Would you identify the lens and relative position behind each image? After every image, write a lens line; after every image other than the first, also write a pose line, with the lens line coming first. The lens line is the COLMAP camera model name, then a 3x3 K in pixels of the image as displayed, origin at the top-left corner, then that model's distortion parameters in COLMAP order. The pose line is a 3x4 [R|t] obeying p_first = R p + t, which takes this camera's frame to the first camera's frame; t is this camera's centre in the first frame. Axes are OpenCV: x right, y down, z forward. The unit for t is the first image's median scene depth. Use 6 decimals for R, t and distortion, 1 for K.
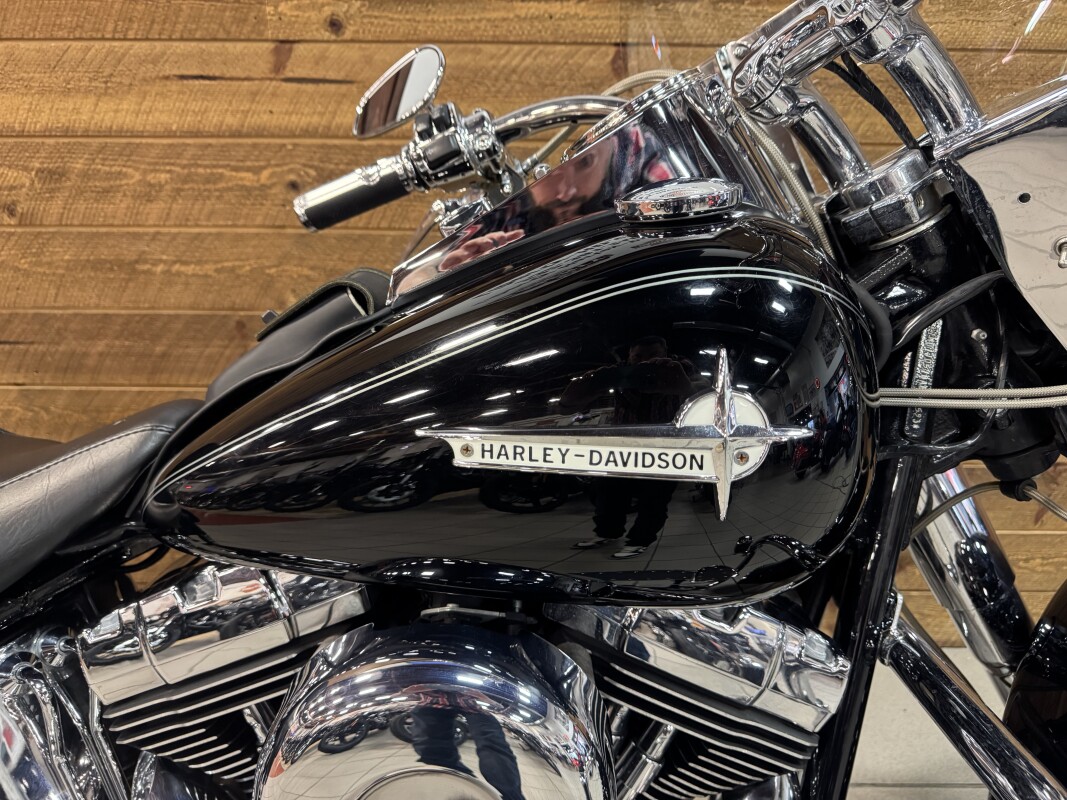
lens RADIAL K [[759.4, 0, 544.8], [0, 759.4, 396.6], [0, 0, 1]] dist [0.019043, -0.021430]
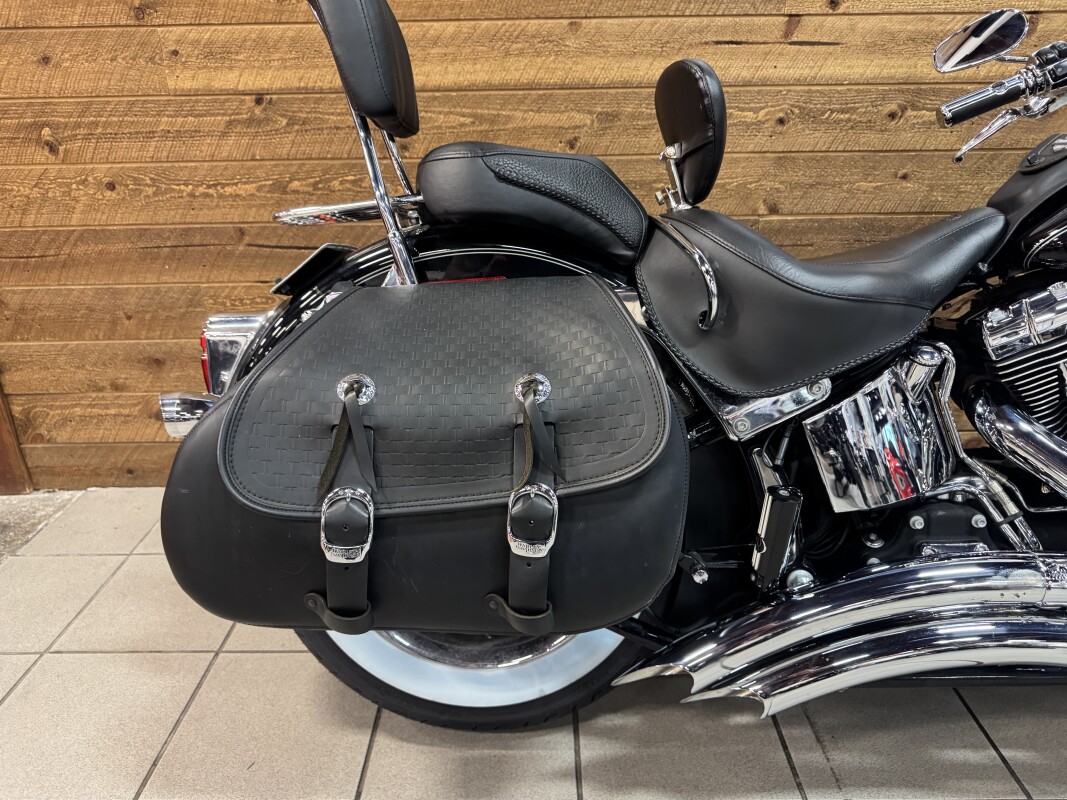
lens RADIAL K [[759.4, 0, 529.9], [0, 759.4, 402.6], [0, 0, 1]] dist [0.019043, -0.021430]
pose [[0.999870, -0.014211, -0.007668, -0.820192], [0.014259, 0.999879, 0.006281, 0.229326], [0.007578, -0.006390, 0.999951, -0.408876]]
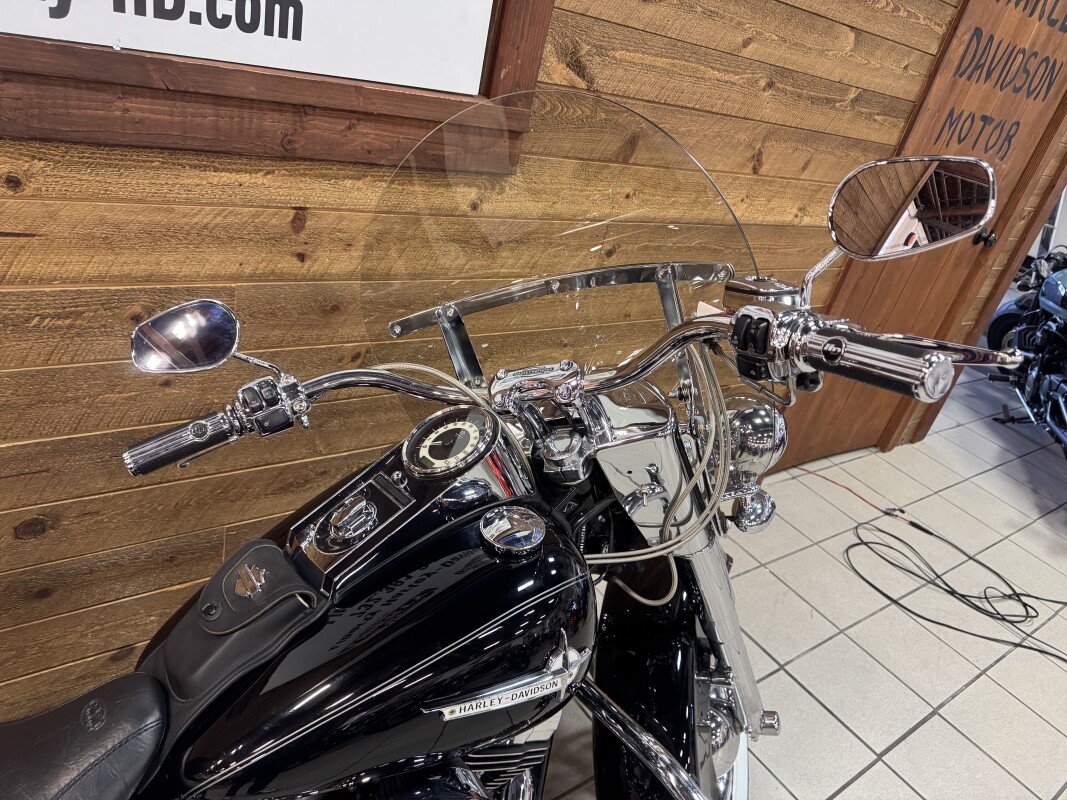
lens RADIAL K [[759.4, 0, 541.4], [0, 759.4, 395.3], [0, 0, 1]] dist [0.019043, -0.021430]
pose [[0.774788, -0.117258, 0.621253, -0.379827], [0.004710, 0.983693, 0.179793, -0.385370], [-0.632204, -0.136375, 0.762706, -0.187579]]
